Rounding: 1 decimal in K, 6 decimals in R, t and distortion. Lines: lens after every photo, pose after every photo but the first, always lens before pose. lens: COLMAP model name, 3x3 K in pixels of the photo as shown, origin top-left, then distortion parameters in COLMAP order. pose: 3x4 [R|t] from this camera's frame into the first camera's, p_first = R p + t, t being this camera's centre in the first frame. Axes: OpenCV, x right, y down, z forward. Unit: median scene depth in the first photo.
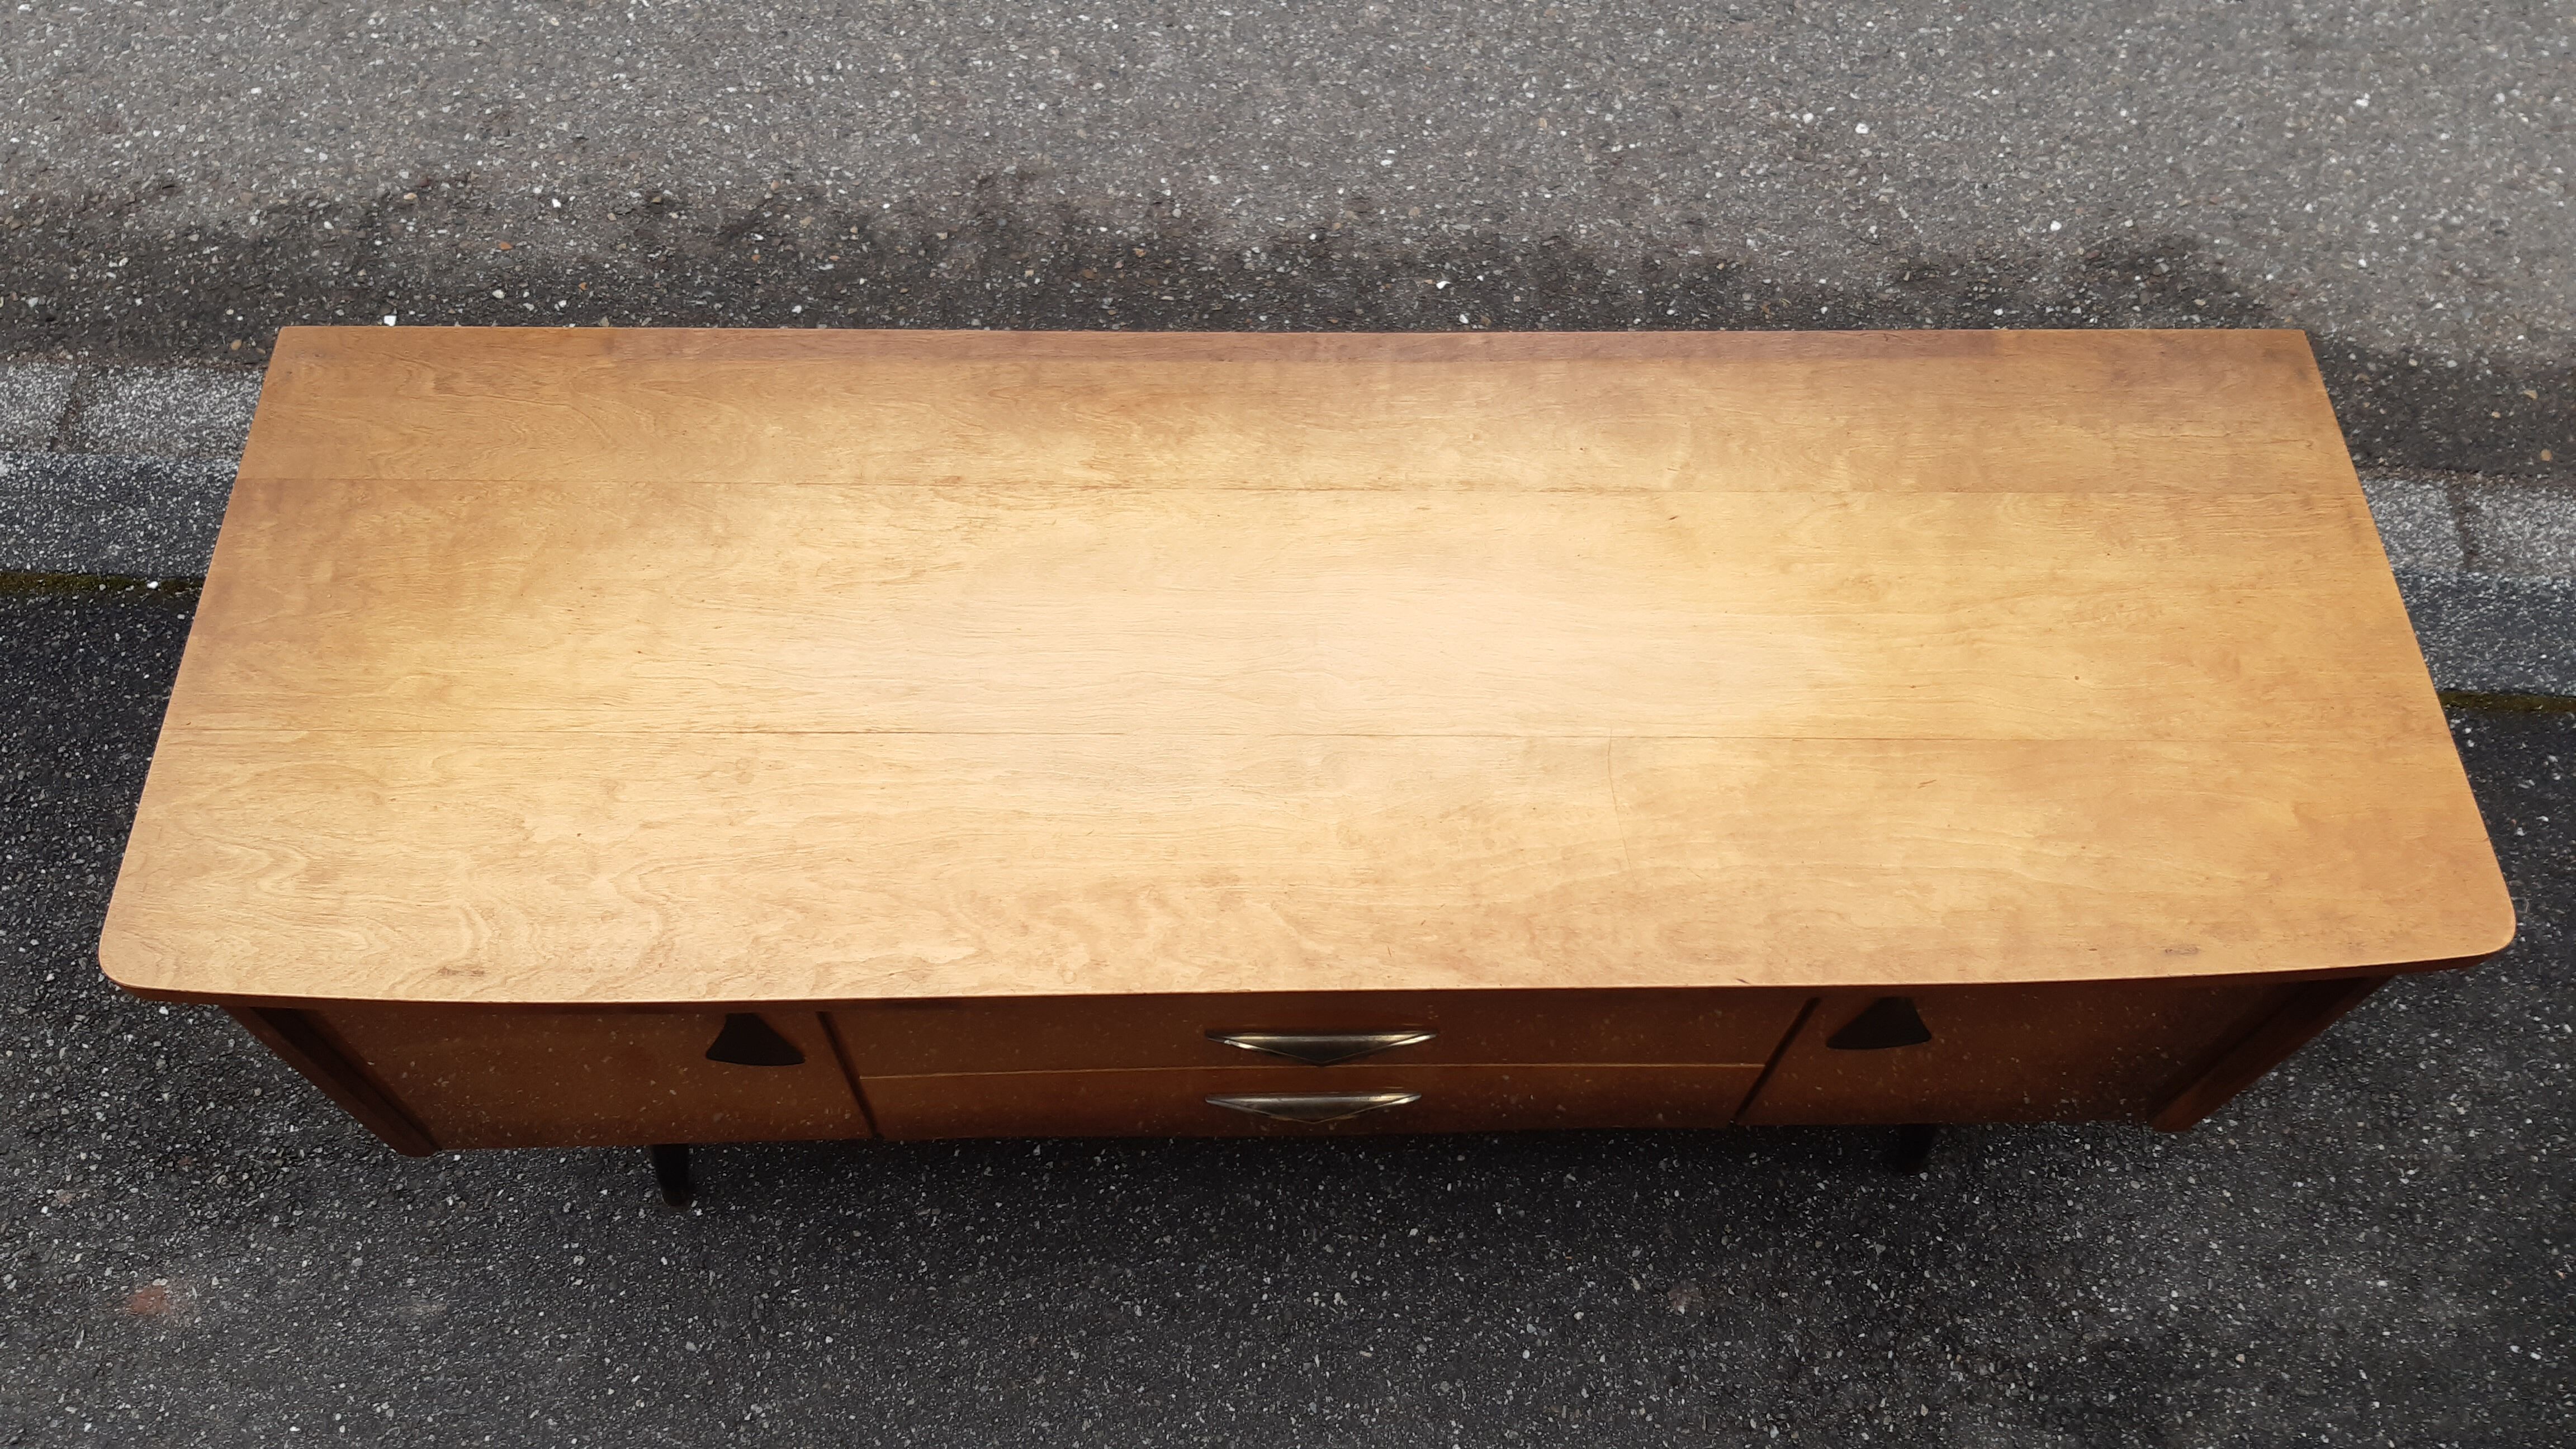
lens RADIAL K [[1998.7, 0, 1299.4], [0, 1998.7, 707.6], [0, 0, 1]] dist [0.066468, -0.160626]
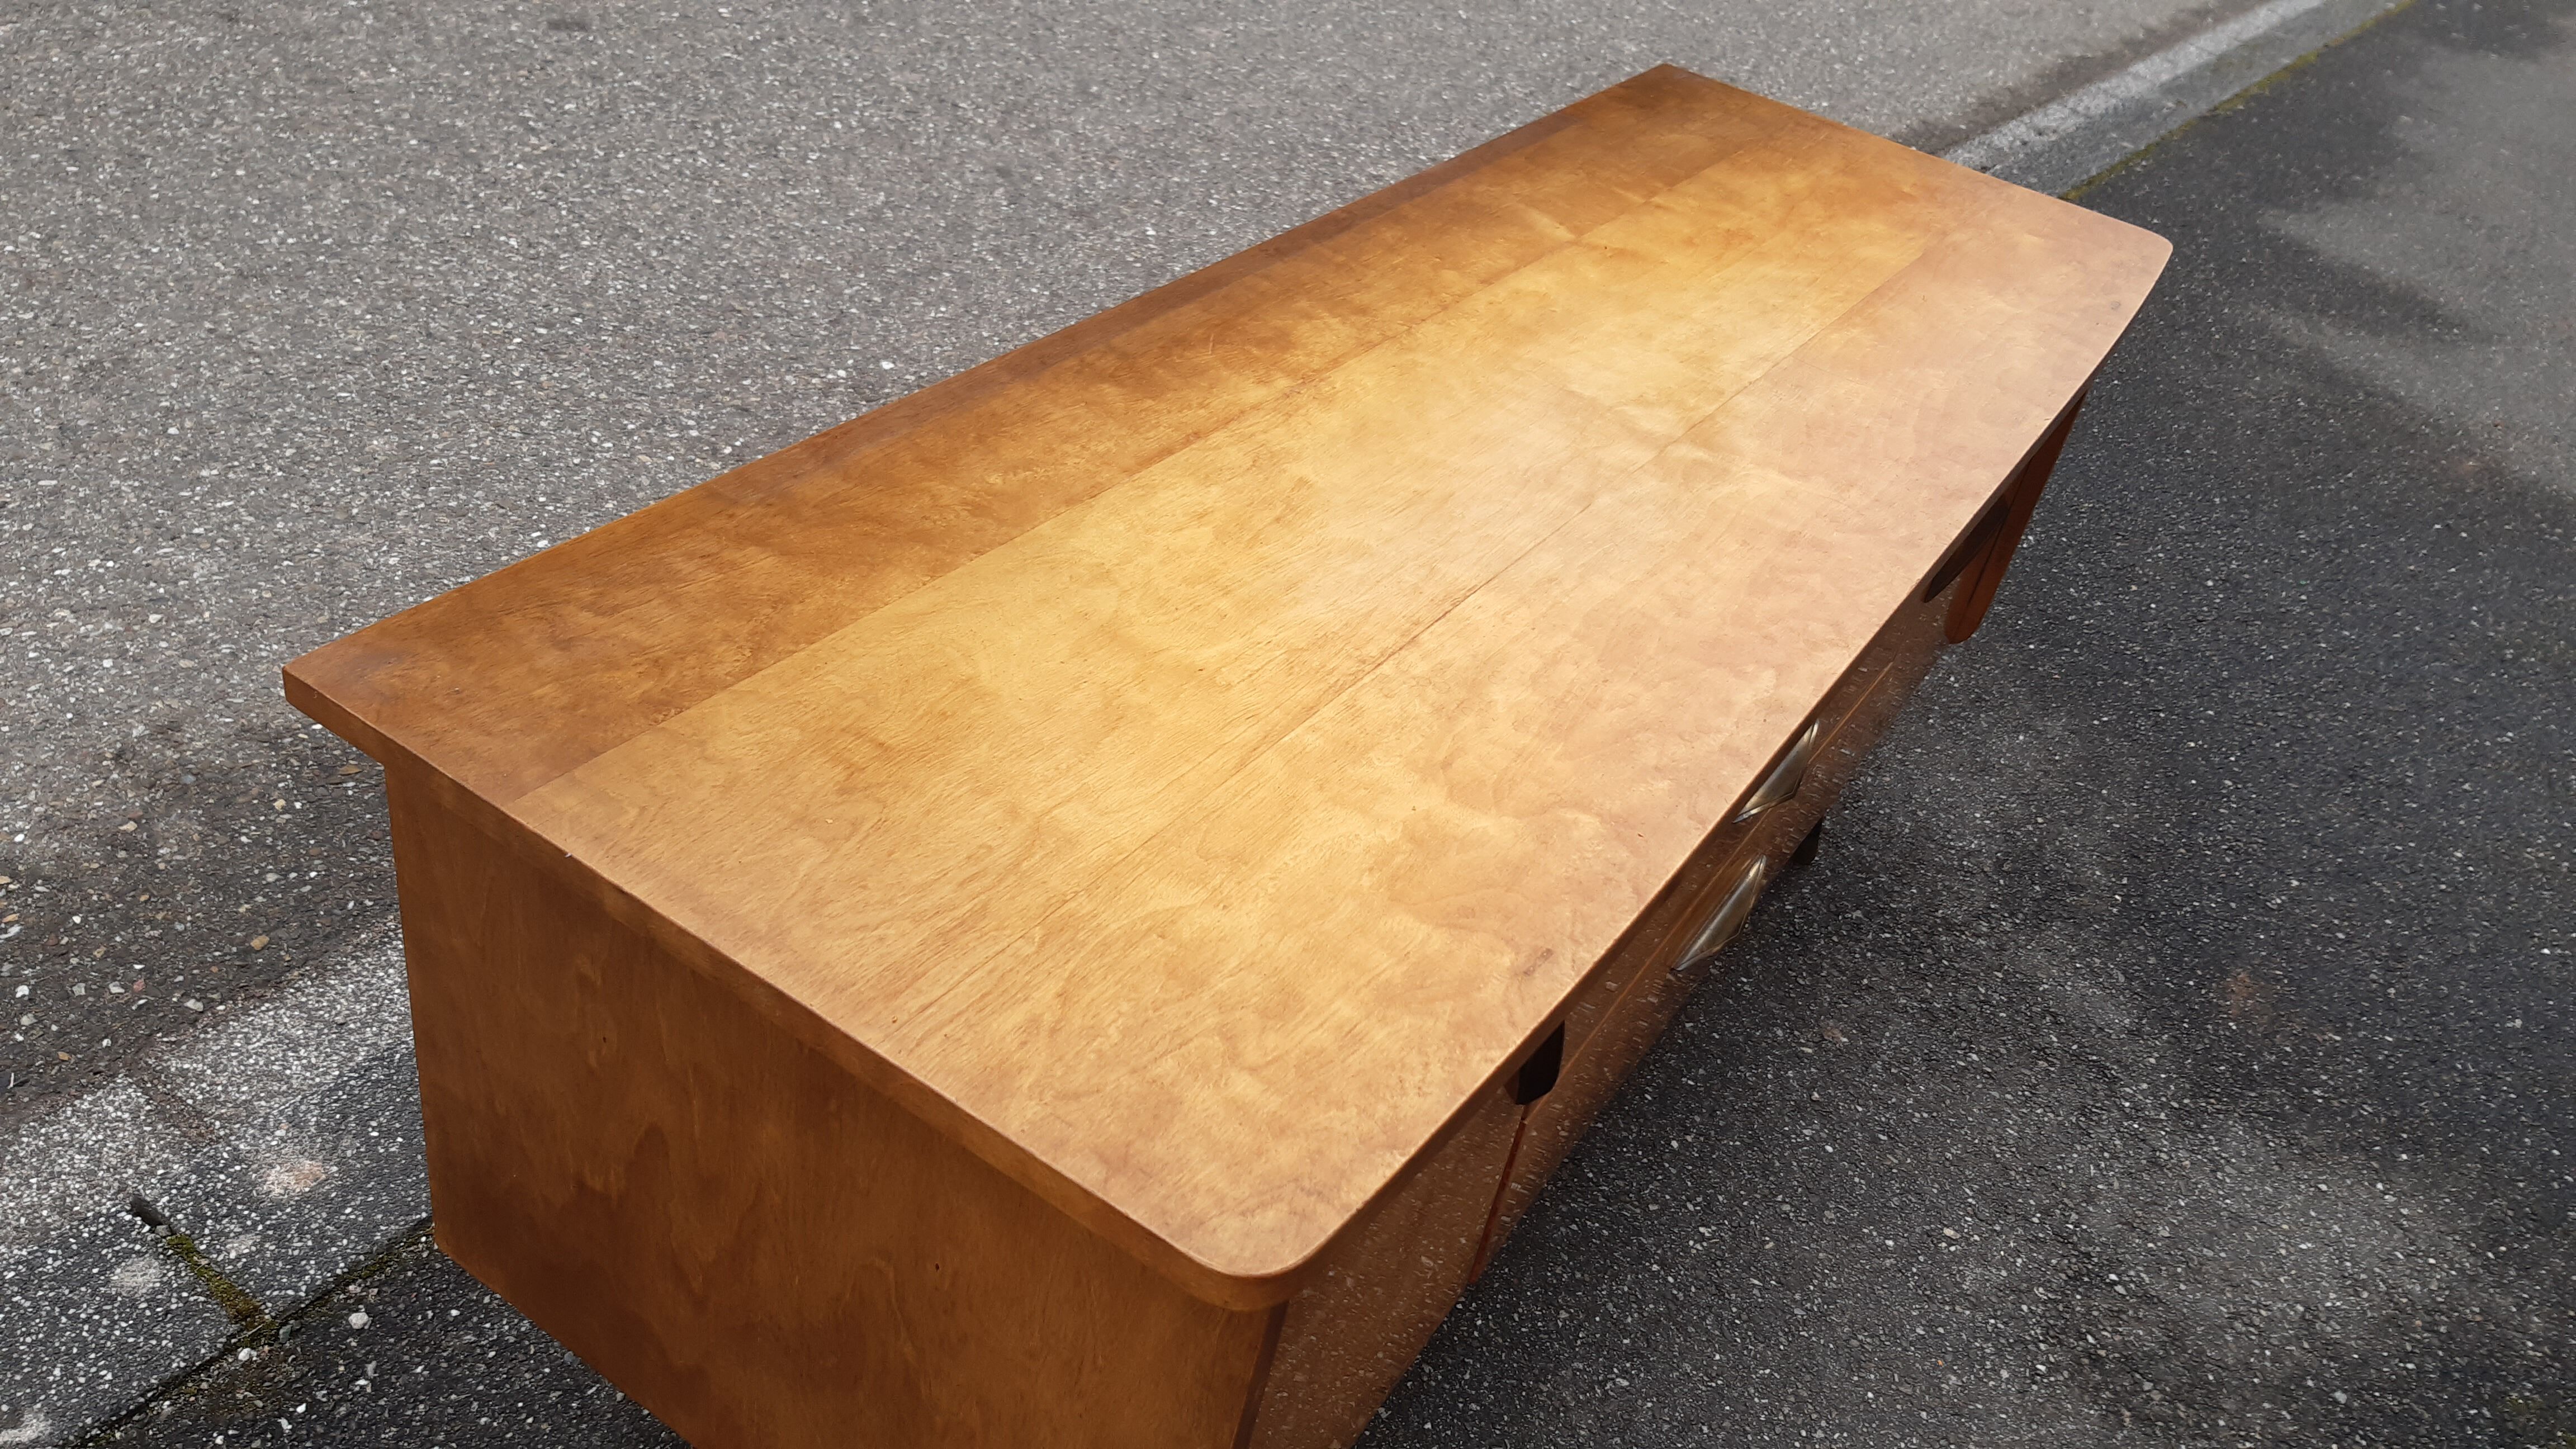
lens RADIAL K [[1998.7, 0, 1299.4], [0, 1998.7, 707.6], [0, 0, 1]] dist [0.066468, -0.160626]
pose [[0.555113, -0.421901, 0.716833, -0.891128], [0.626278, 0.779152, -0.026408, 0.026756], [-0.547380, 0.463596, 0.696745, 0.503097]]
